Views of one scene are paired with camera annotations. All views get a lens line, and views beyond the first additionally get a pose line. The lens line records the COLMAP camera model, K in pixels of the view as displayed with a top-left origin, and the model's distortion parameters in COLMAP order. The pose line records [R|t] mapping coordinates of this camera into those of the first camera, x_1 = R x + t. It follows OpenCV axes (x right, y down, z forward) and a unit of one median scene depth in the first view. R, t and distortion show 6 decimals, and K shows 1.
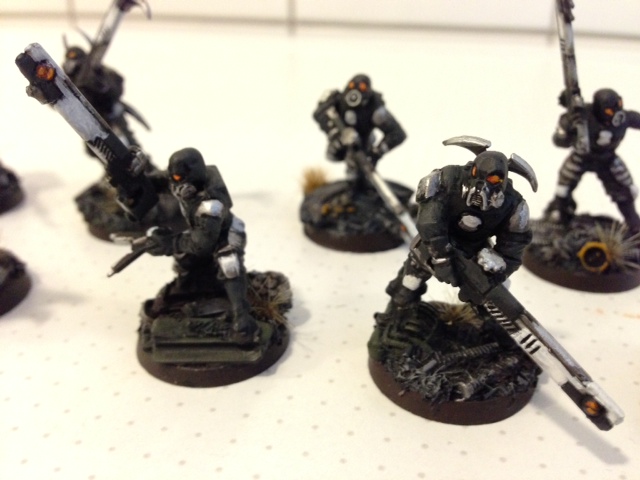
lens RADIAL K [[621.6, 0, 318.5], [0, 621.6, 242.0], [0, 0, 1]] dist [0.033024, 0.000000]
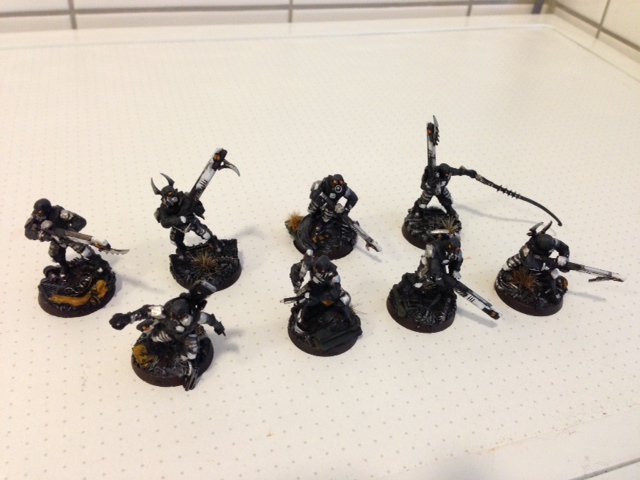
lens RADIAL K [[621.6, 0, 321.5], [0, 621.6, 238.7], [0, 0, 1]] dist [0.033024, 0.000000]
pose [[0.844408, -0.271537, 0.461782, -1.158520], [0.165098, 0.951967, 0.257879, -0.741108], [-0.509625, -0.141516, 0.848679, -0.802108]]
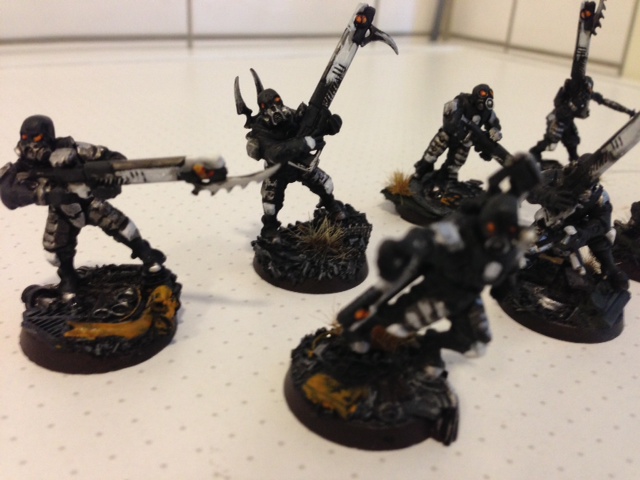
lens RADIAL K [[621.6, 0, 318.2], [0, 621.6, 239.8], [0, 0, 1]] dist [0.033024, 0.000000]
pose [[0.612665, -0.277374, 0.740071, -1.457608], [0.279015, 0.952008, 0.125825, -0.280730], [-0.739454, 0.129402, 0.660654, 0.572972]]
